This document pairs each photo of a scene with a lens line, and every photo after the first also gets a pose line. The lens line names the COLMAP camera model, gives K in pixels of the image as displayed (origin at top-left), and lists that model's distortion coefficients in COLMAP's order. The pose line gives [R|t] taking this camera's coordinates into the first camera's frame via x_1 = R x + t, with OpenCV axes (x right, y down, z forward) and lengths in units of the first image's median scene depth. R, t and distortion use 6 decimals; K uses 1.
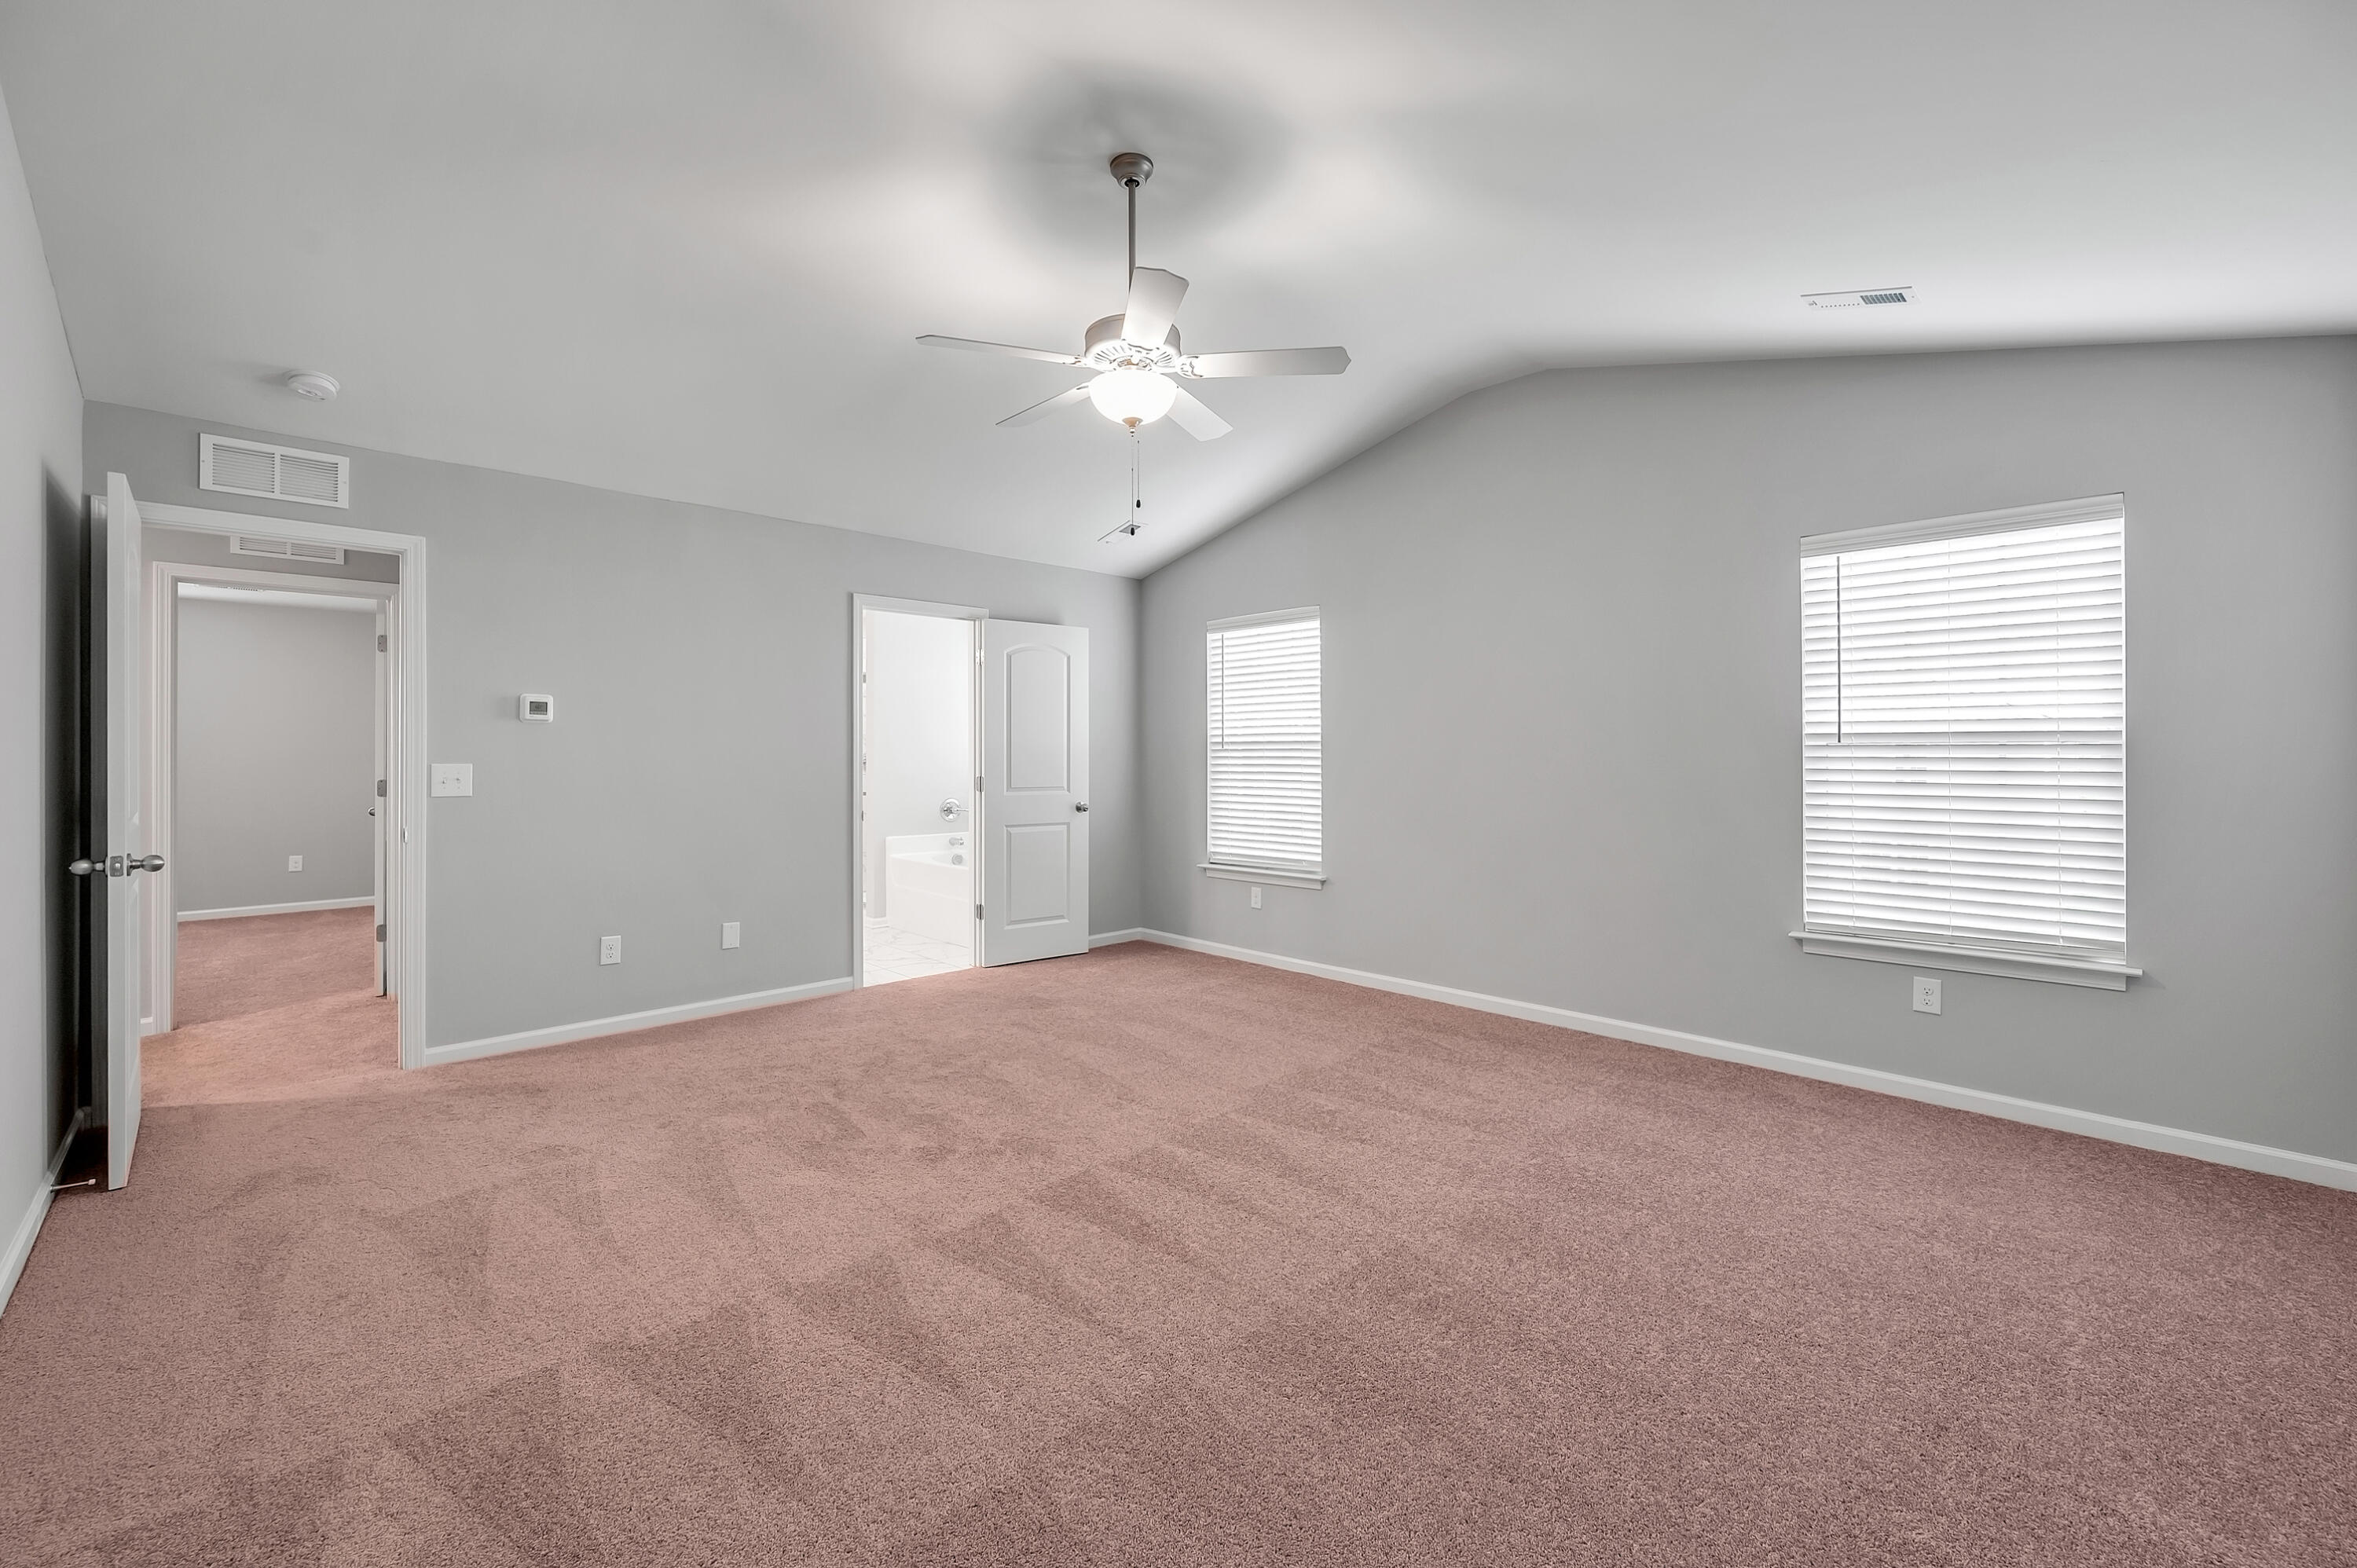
lens RADIAL K [[997.9, 0, 1189.2], [0, 997.9, 746.2], [0, 0, 1]] dist [0.016025, -0.000029]
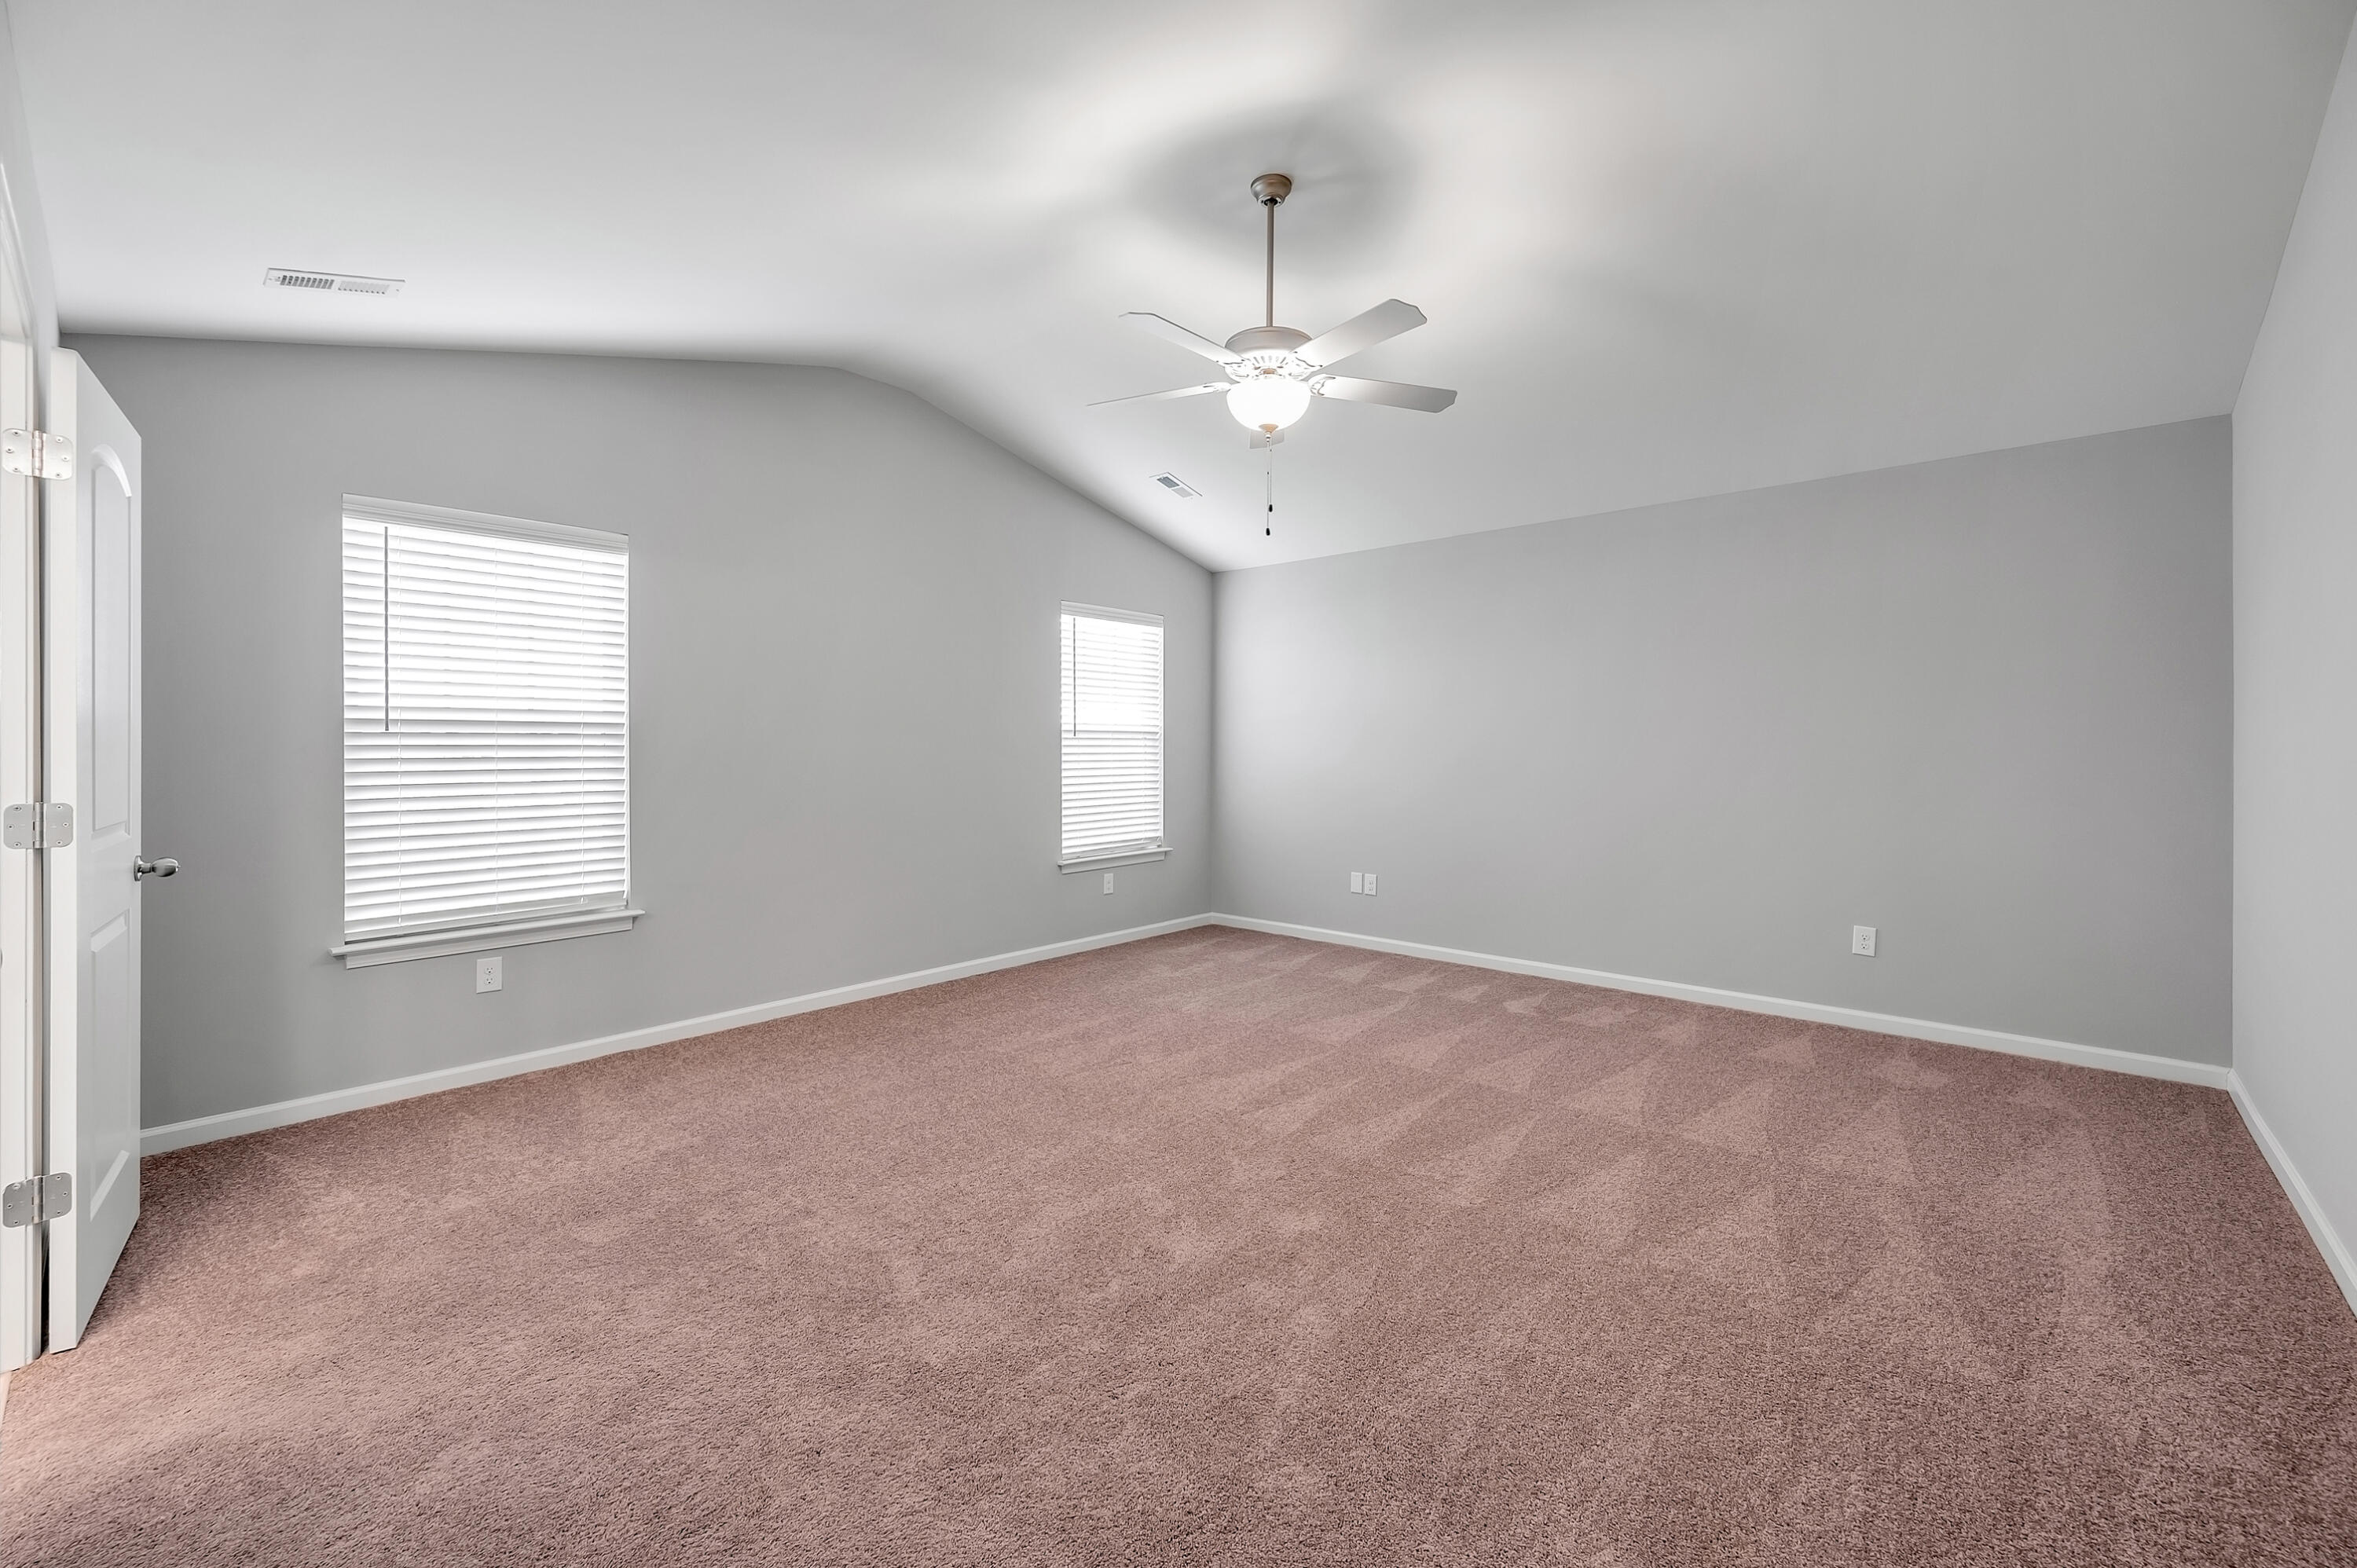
lens RADIAL K [[997.9, 0, 1189.2], [0, 997.9, 746.2], [0, 0, 1]] dist [0.016025, -0.000029]
pose [[-0.104780, -0.004047, 0.994487, -0.465951], [-0.008291, 0.999961, 0.003196, 0.003732], [-0.994461, -0.007910, -0.104810, 0.495712]]
